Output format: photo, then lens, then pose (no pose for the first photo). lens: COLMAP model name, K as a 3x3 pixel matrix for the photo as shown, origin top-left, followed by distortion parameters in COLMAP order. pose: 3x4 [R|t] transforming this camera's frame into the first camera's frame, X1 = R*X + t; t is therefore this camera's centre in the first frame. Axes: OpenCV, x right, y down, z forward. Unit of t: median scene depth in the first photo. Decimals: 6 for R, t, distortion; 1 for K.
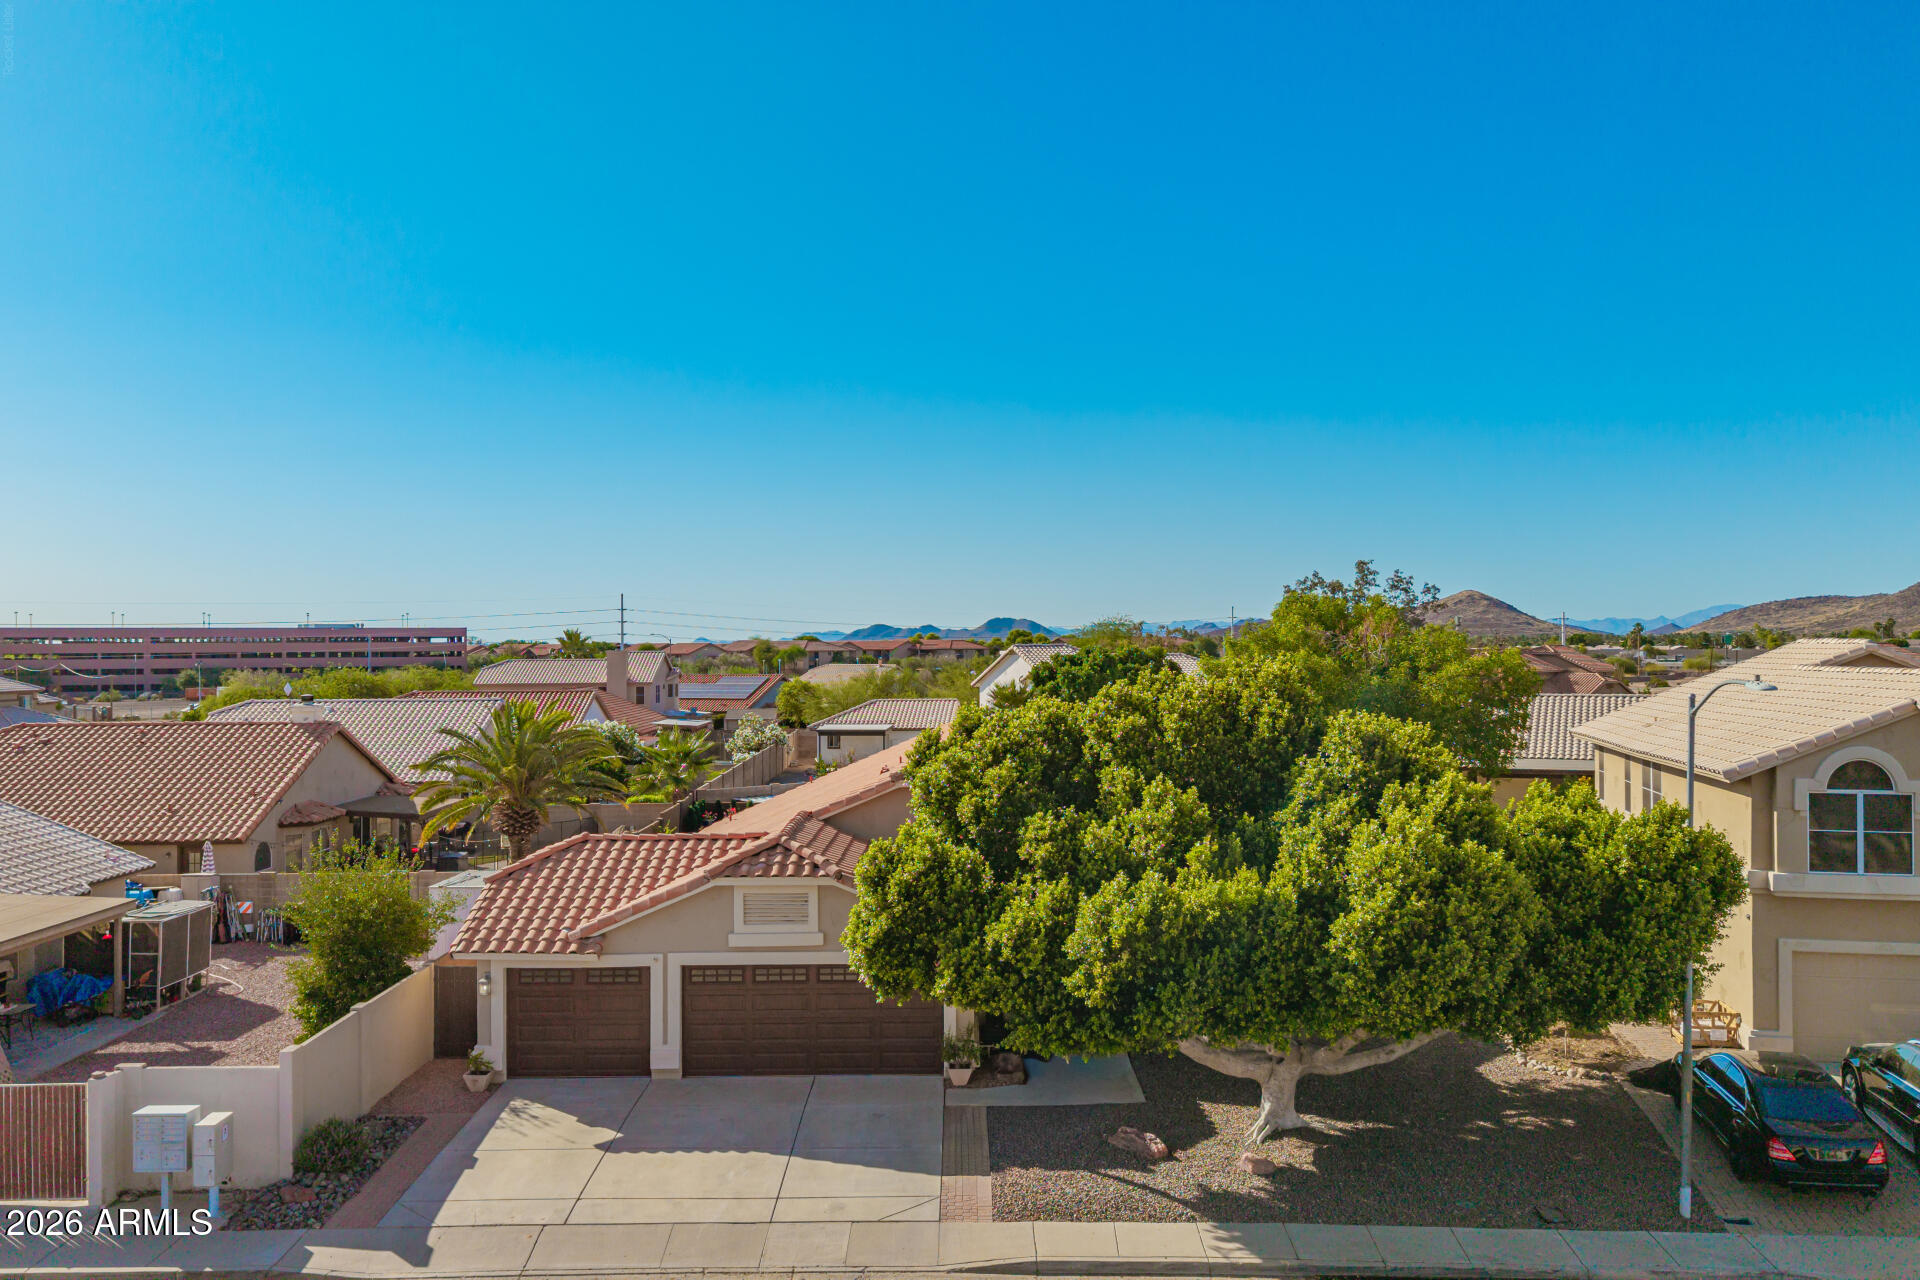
lens RADIAL K [[1530.4, 0, 964.9], [0, 1530.4, 639.3], [0, 0, 1]] dist [0.038074, -0.043822]
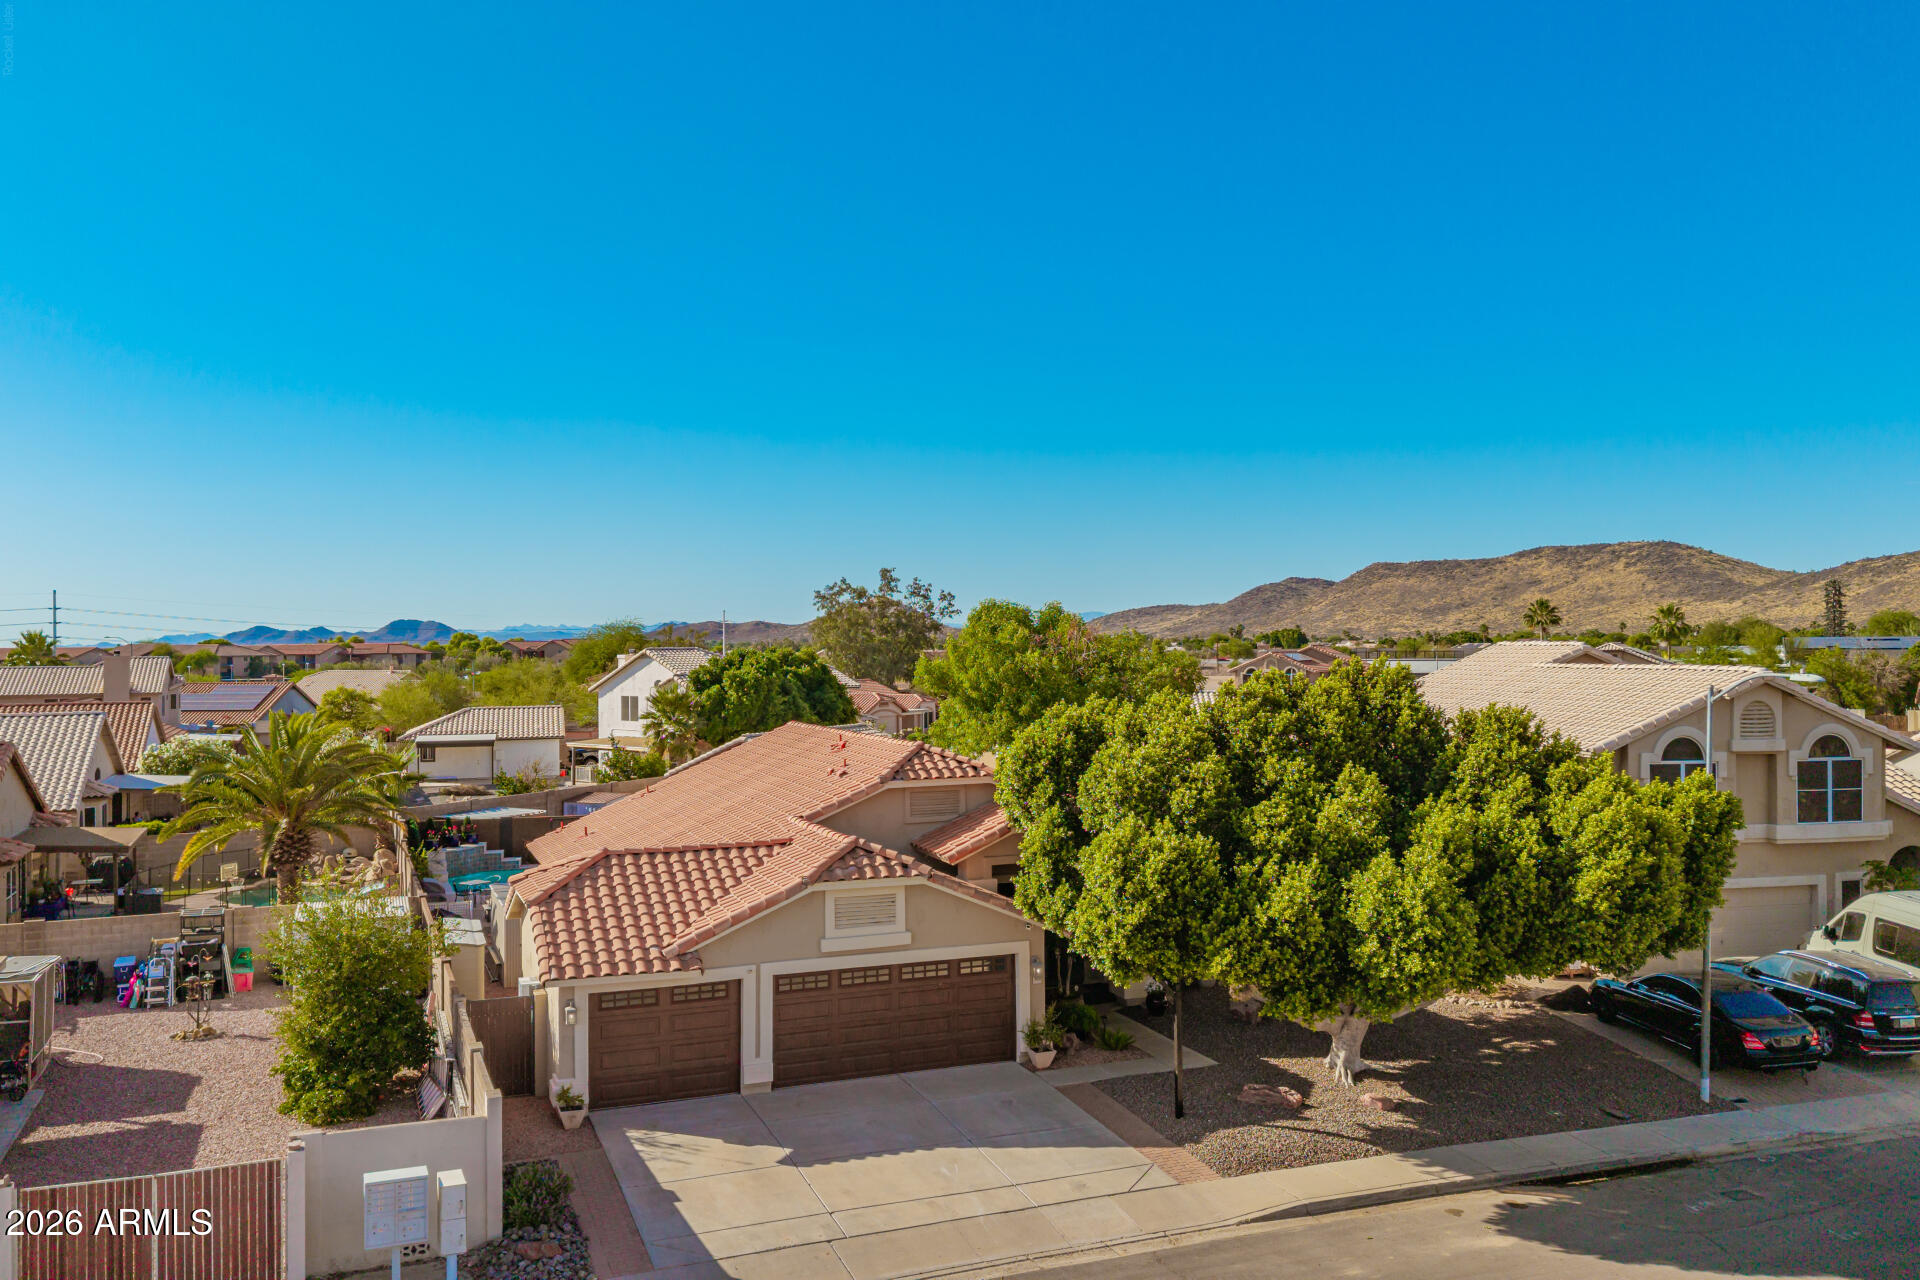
lens RADIAL K [[1530.4, 0, 943.1], [0, 1530.4, 636.0], [0, 0, 1]] dist [0.038074, -0.043822]
pose [[0.928319, 0.000994, 0.371783, -0.463191], [0.000668, 0.999990, -0.004342, -0.000305], [-0.371784, 0.004279, 0.928309, 0.050178]]
